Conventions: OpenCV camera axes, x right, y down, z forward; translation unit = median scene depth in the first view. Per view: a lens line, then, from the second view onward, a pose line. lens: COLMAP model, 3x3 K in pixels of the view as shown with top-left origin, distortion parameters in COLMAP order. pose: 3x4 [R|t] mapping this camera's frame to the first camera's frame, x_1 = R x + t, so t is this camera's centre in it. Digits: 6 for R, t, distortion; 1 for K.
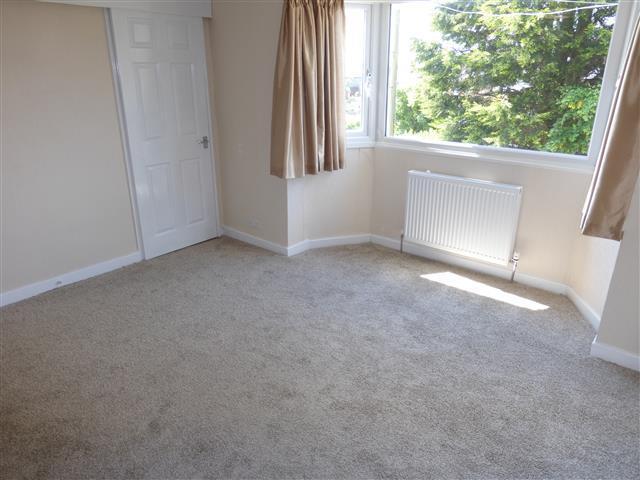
lens RADIAL K [[464.1, 0, 319.2], [0, 464.1, 242.0], [0, 0, 1]] dist [-0.005132, 0.000674]
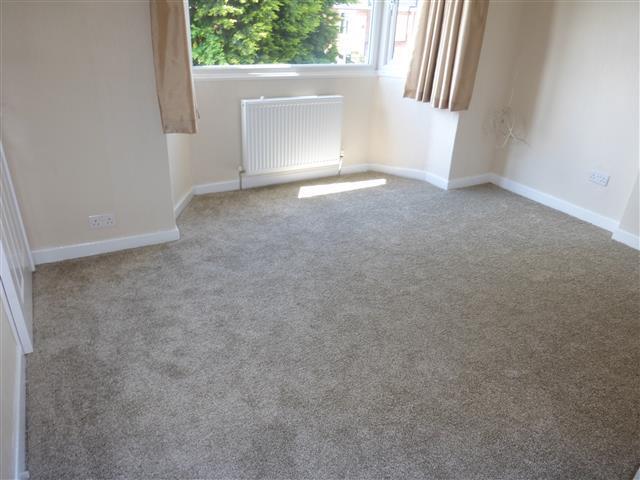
lens RADIAL K [[464.1, 0, 318.2], [0, 464.1, 238.5], [0, 0, 1]] dist [-0.005132, 0.000674]
pose [[0.363880, -0.400410, 0.840989, -0.665538], [0.289507, 0.906786, 0.306473, -0.147250], [-0.885312, 0.131953, 0.445883, 0.493444]]
